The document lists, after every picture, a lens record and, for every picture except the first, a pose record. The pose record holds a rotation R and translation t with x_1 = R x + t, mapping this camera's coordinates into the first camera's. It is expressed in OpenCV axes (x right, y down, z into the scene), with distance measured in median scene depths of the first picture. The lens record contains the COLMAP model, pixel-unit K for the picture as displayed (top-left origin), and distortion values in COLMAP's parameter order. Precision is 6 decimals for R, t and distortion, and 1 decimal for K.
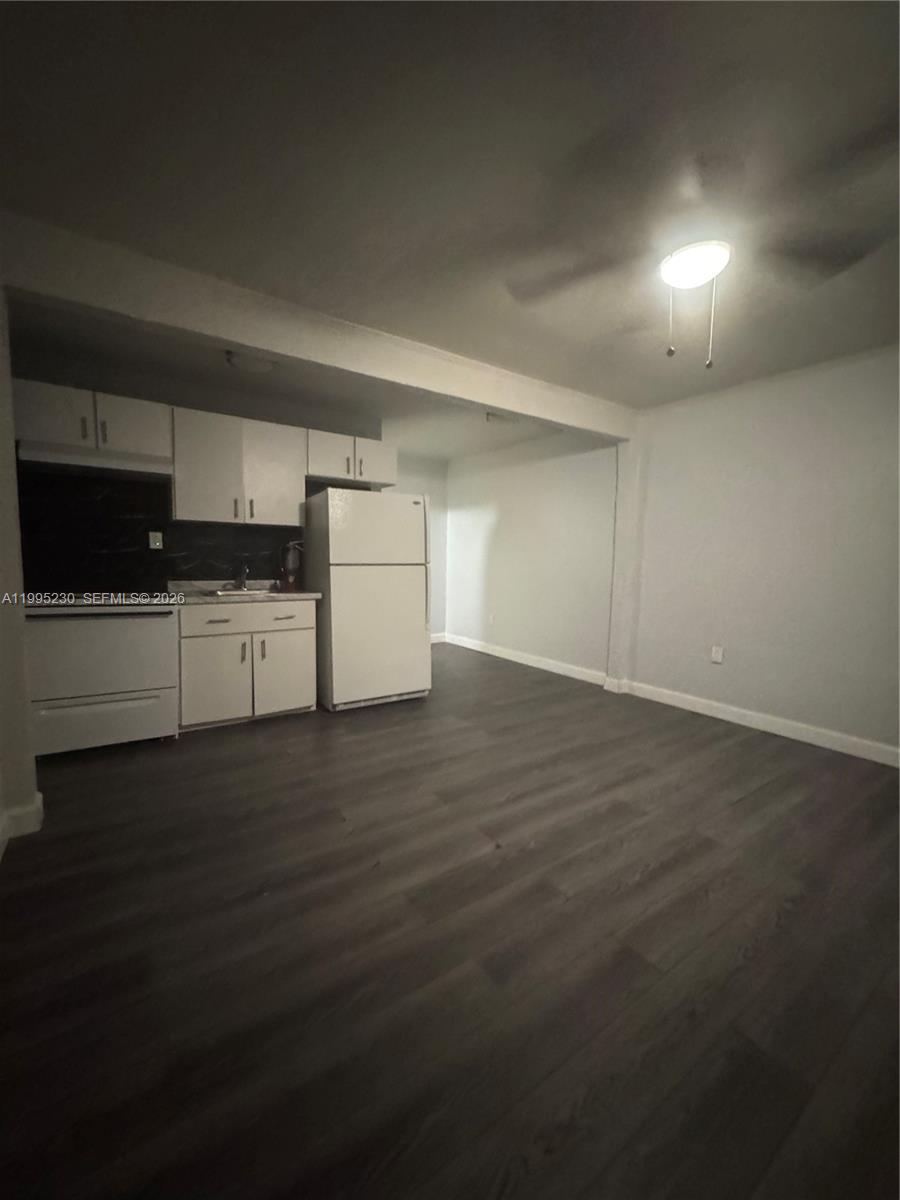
lens RADIAL K [[479.6, 0, 451.4], [0, 479.6, 599.6], [0, 0, 1]] dist [-0.000322, -0.000322]
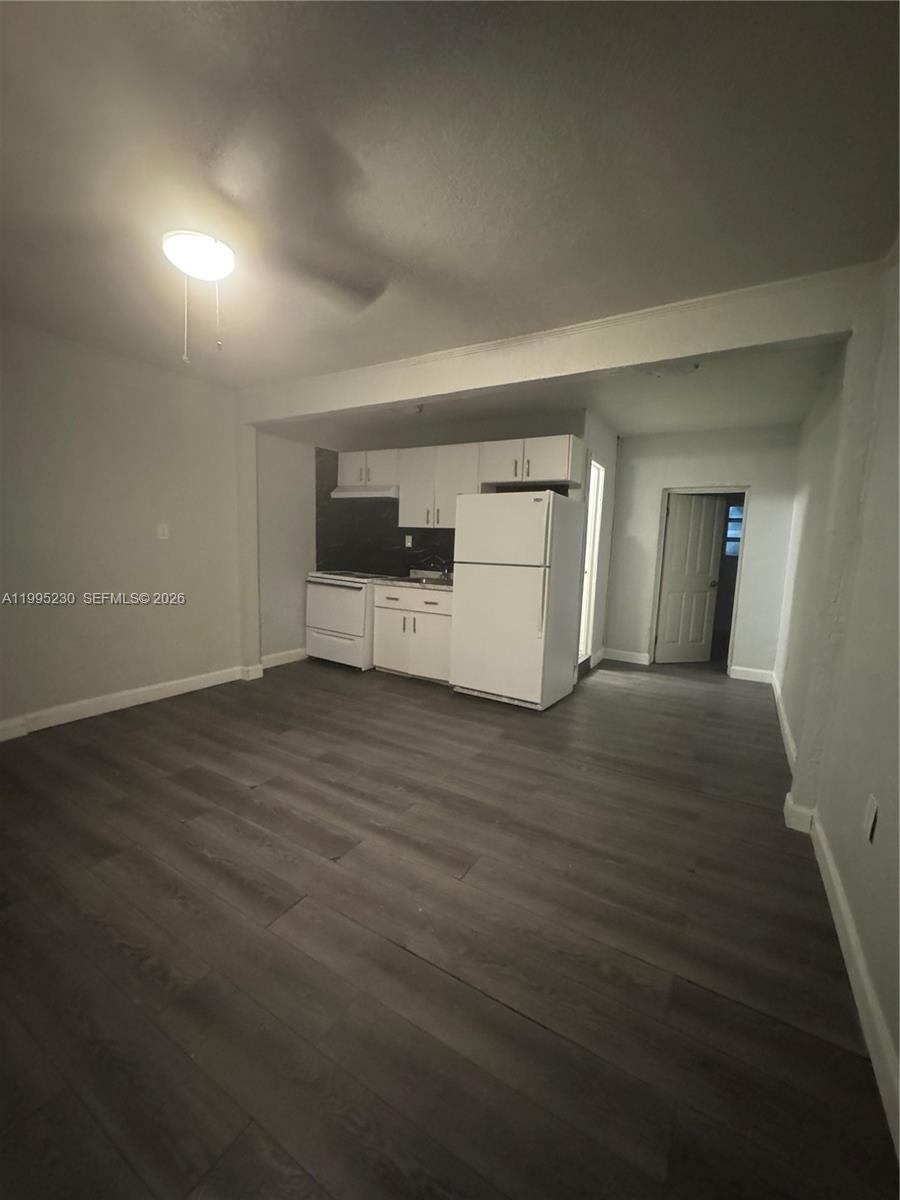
lens RADIAL K [[479.6, 0, 451.4], [0, 479.6, 599.6], [0, 0, 1]] dist [-0.000322, -0.000322]
pose [[0.410263, 0.106066, -0.905778, 0.946773], [-0.106713, 0.991974, 0.067825, -0.073290], [0.905702, 0.068832, 0.418288, 0.625154]]
